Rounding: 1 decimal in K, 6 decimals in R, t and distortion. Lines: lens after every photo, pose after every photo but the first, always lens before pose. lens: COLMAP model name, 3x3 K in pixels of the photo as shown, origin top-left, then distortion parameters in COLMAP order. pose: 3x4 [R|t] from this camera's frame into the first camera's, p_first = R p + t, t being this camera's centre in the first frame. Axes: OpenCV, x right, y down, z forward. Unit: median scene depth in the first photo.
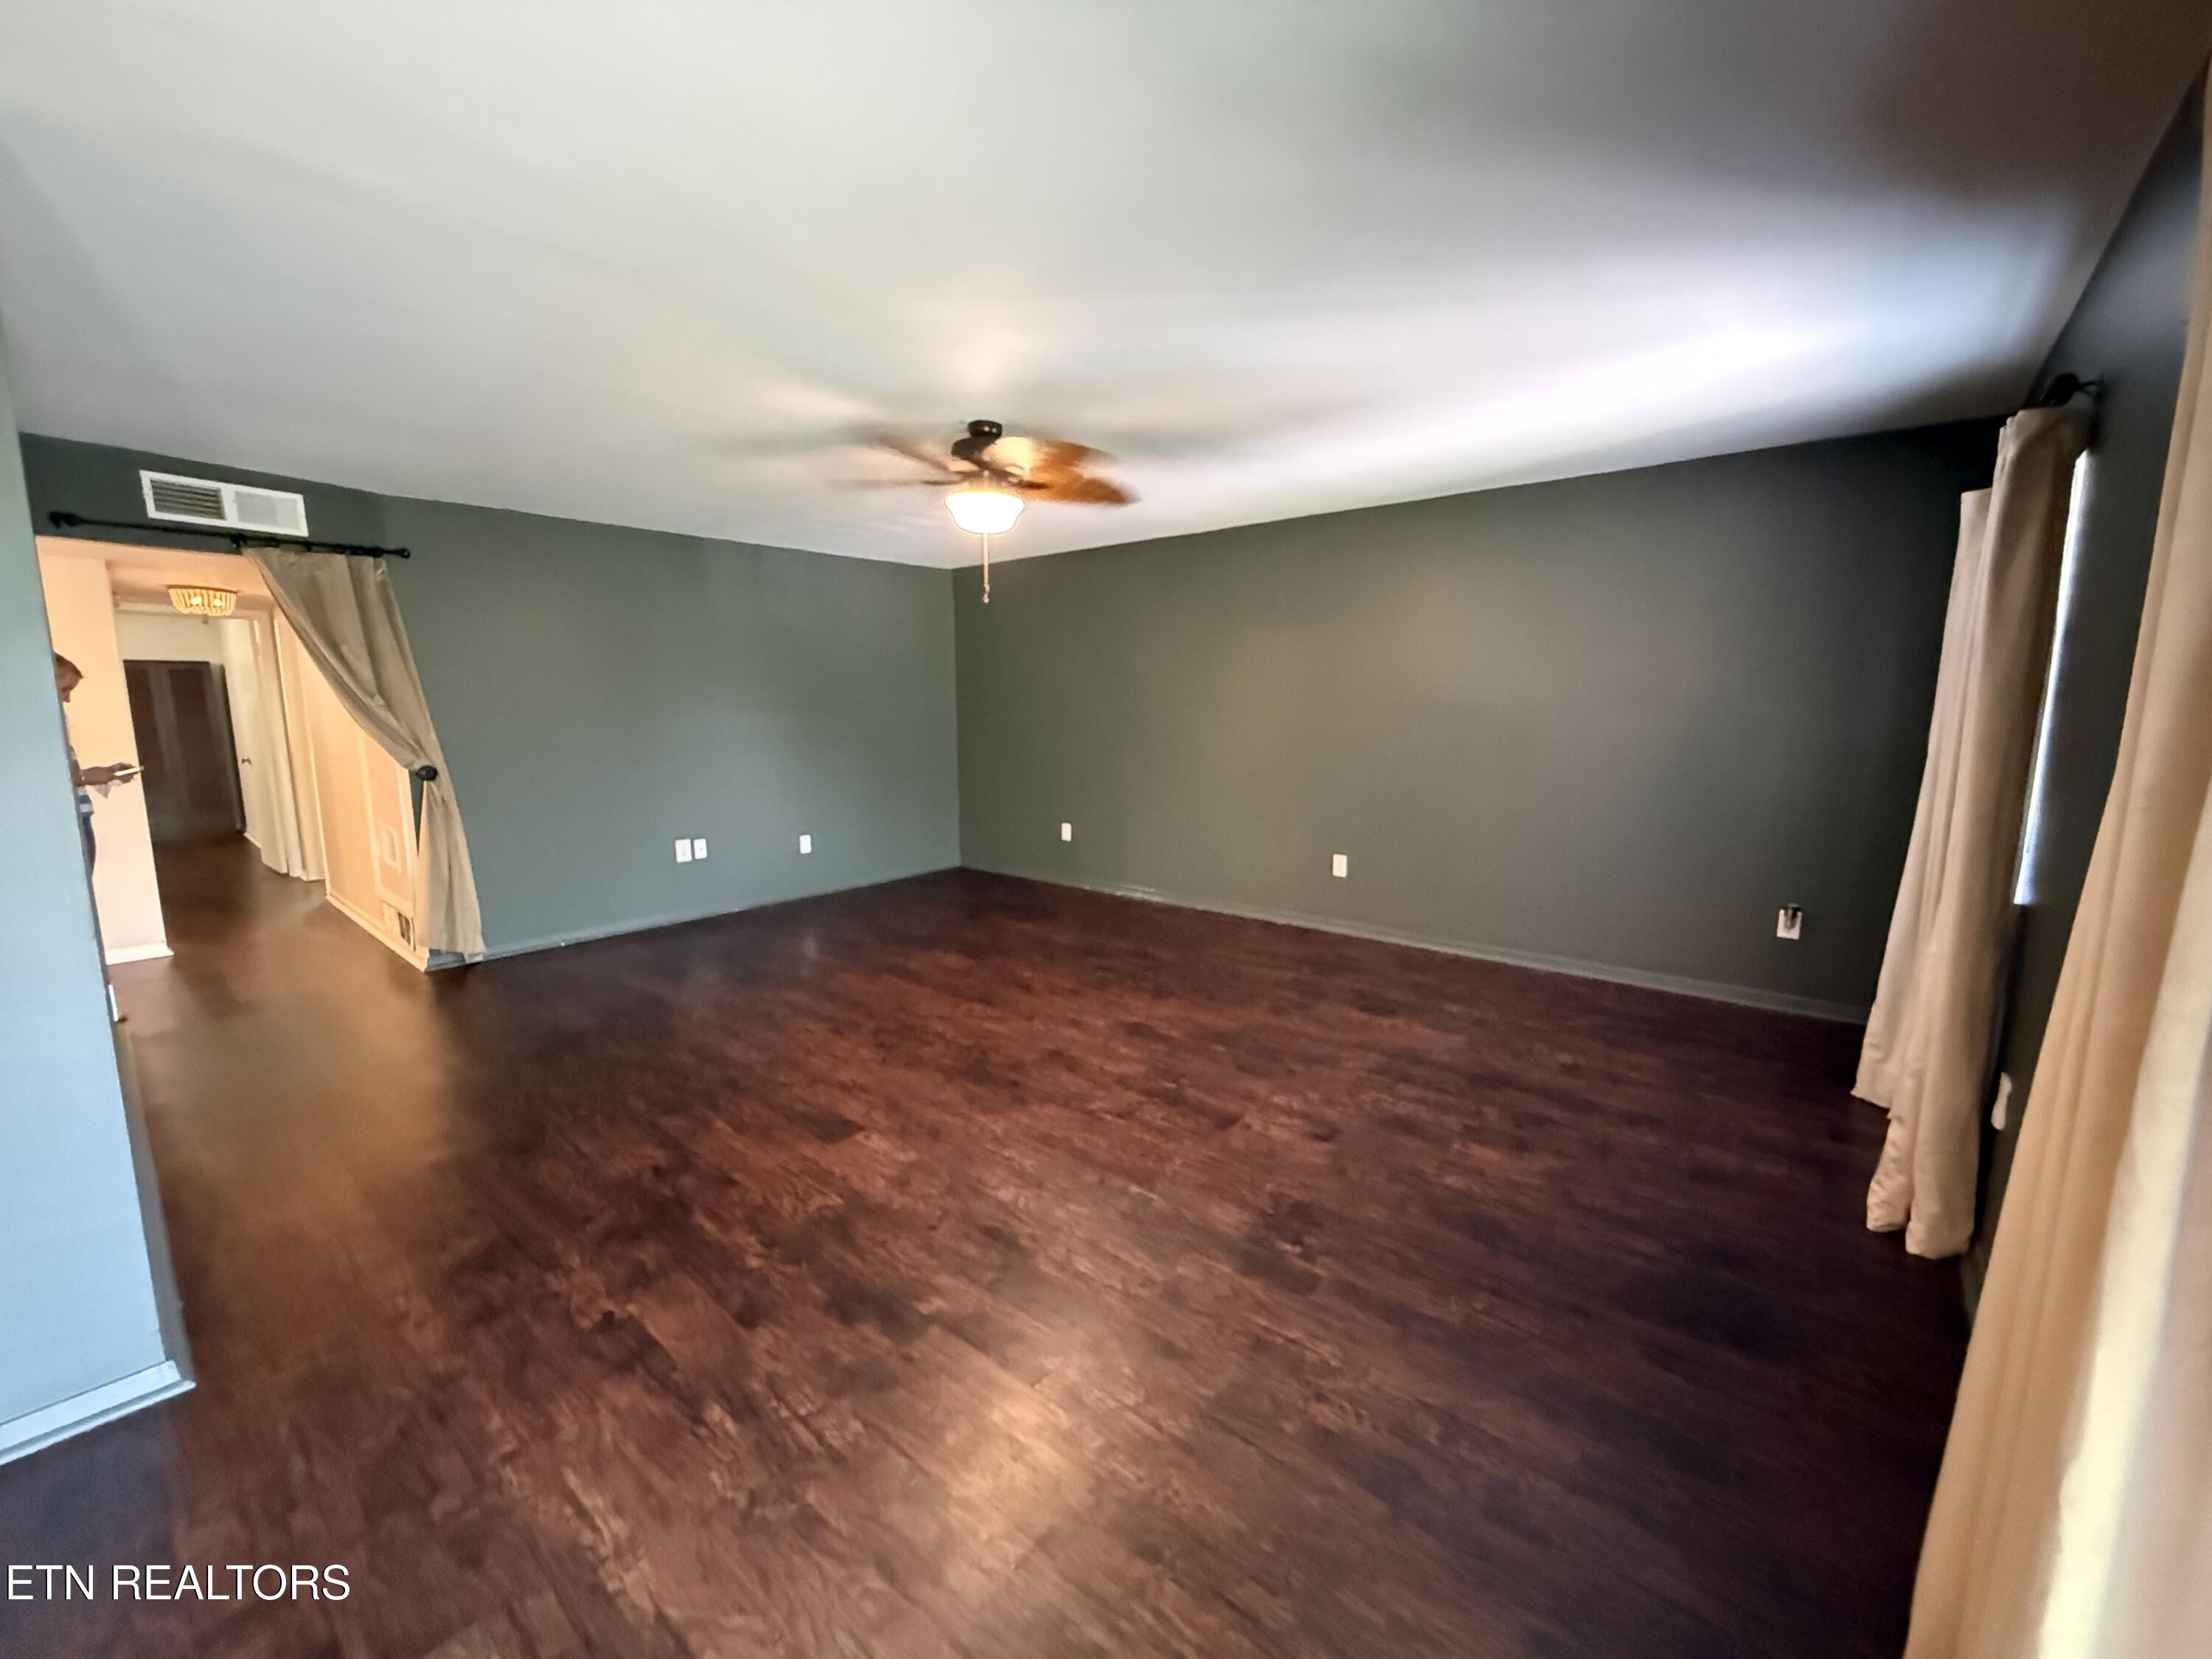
lens RADIAL K [[883.2, 0, 1106.0], [0, 883.2, 829.5], [0, 0, 1]] dist [-0.000108, 0.000032]
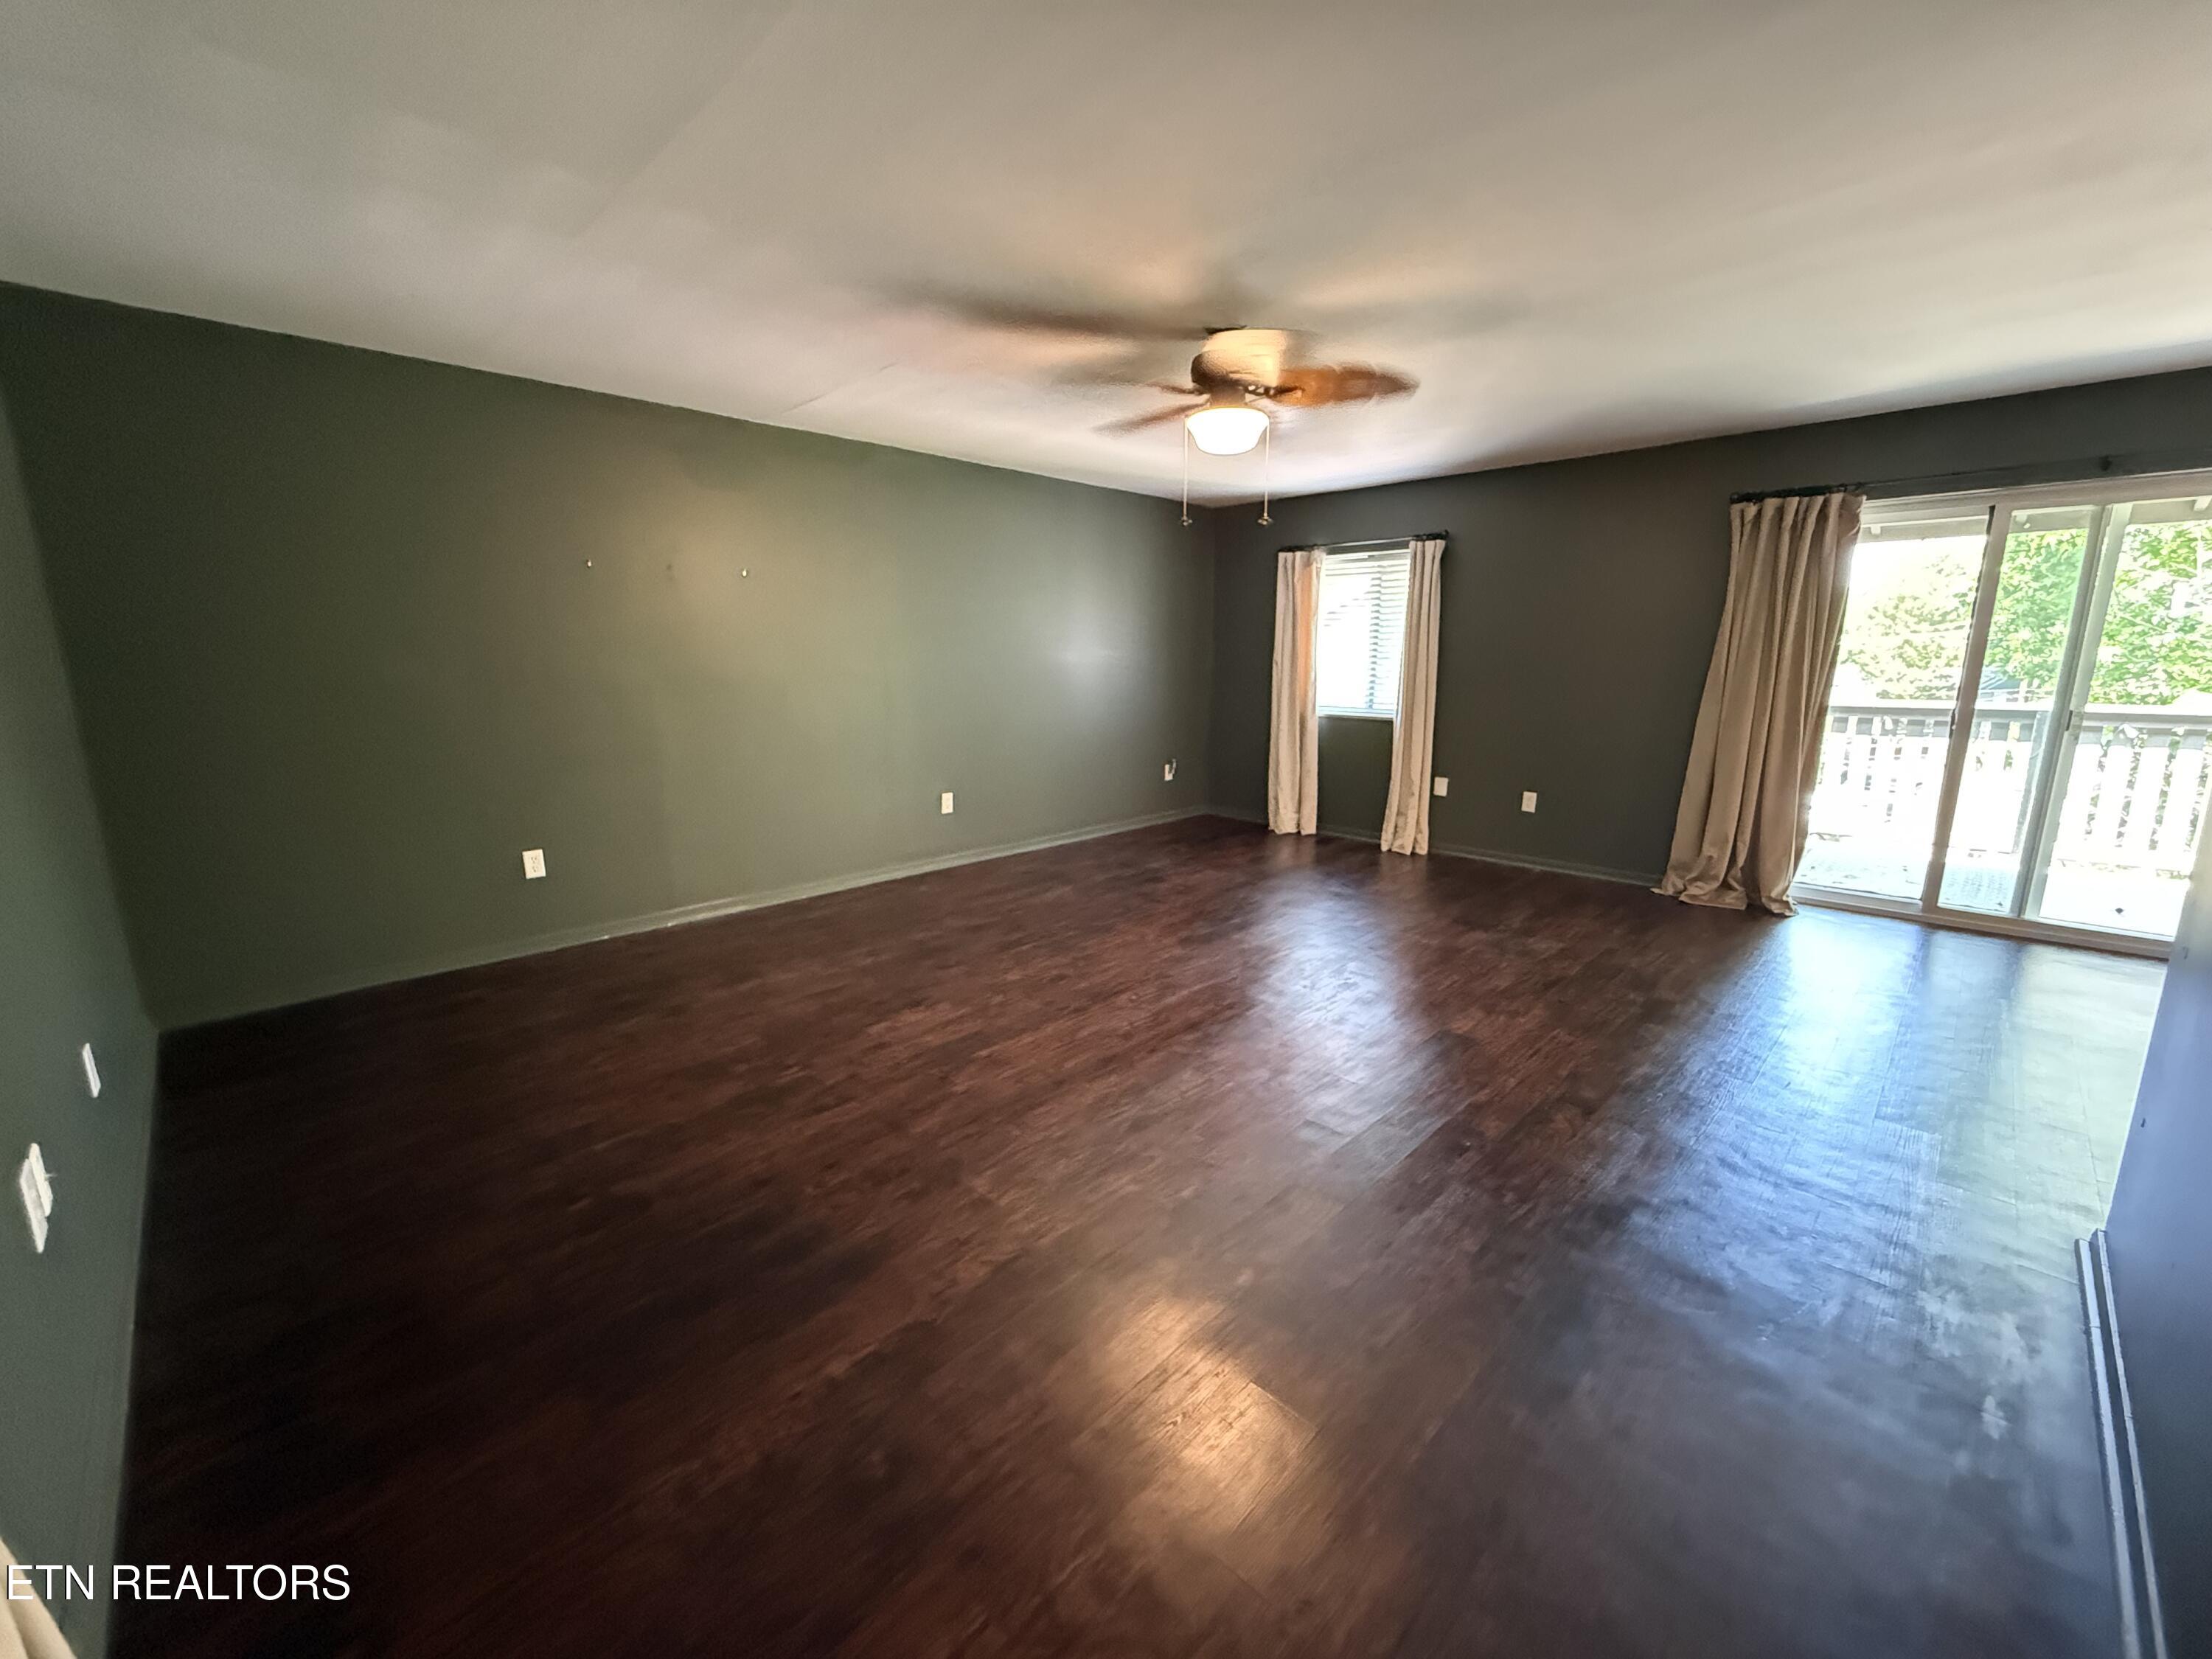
lens RADIAL K [[883.2, 0, 1106.0], [0, 883.2, 829.5], [0, 0, 1]] dist [-0.000108, 0.000032]
pose [[0.079396, -0.196276, 0.977329, -0.959585], [0.143759, 0.972430, 0.183613, -0.119289], [-0.986423, 0.125922, 0.105423, 0.913612]]
